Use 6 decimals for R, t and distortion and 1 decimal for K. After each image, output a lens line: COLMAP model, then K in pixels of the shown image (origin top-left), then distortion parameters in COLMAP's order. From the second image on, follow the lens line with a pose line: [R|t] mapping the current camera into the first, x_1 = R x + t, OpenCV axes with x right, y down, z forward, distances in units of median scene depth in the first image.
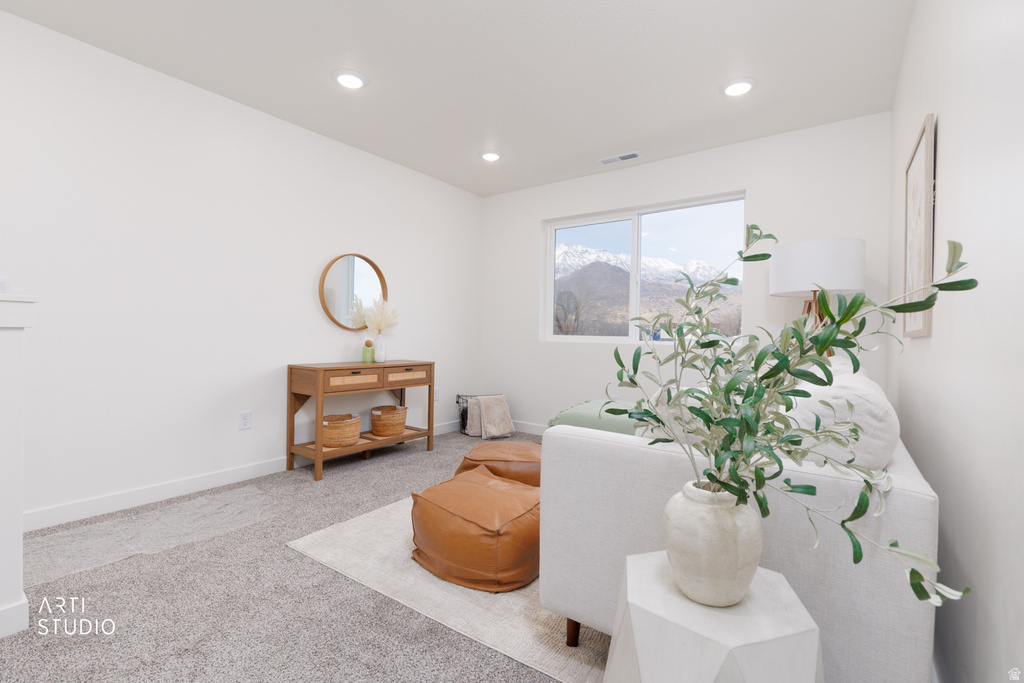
lens RADIAL K [[457.3, 0, 515.3], [0, 457.3, 339.7], [0, 0, 1]] dist [0.004616, -0.000158]
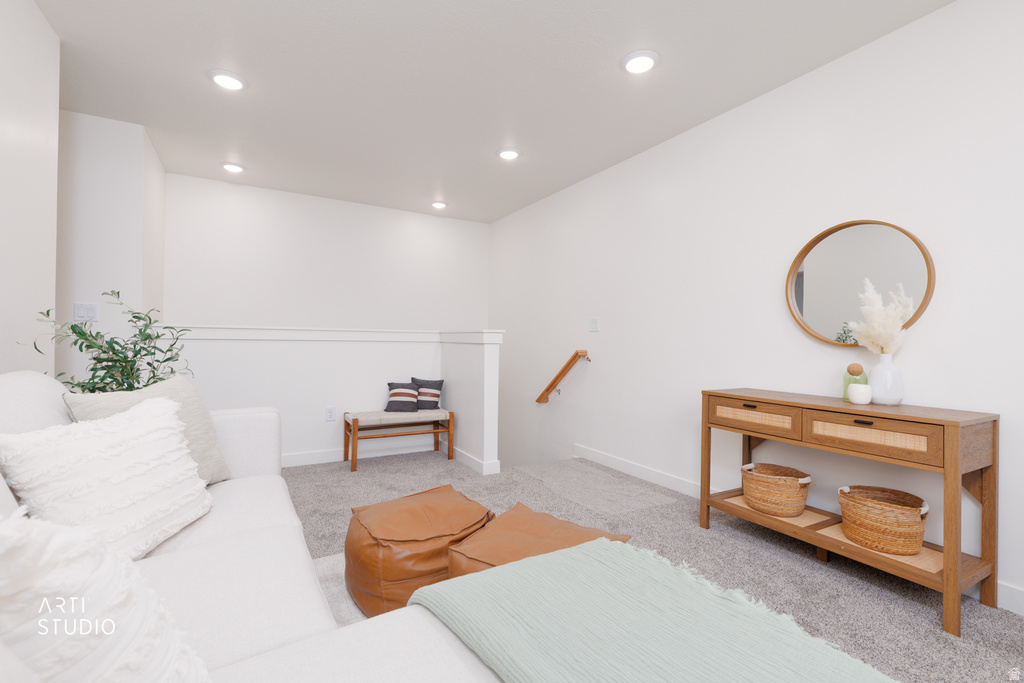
lens RADIAL K [[457.3, 0, 515.3], [0, 457.3, 339.7], [0, 0, 1]] dist [0.004616, -0.000158]
pose [[-0.401206, -0.026028, -0.915618, 0.444917], [-0.033152, 0.999354, -0.013881, -0.008693], [0.915388, 0.024785, -0.401810, 0.947155]]
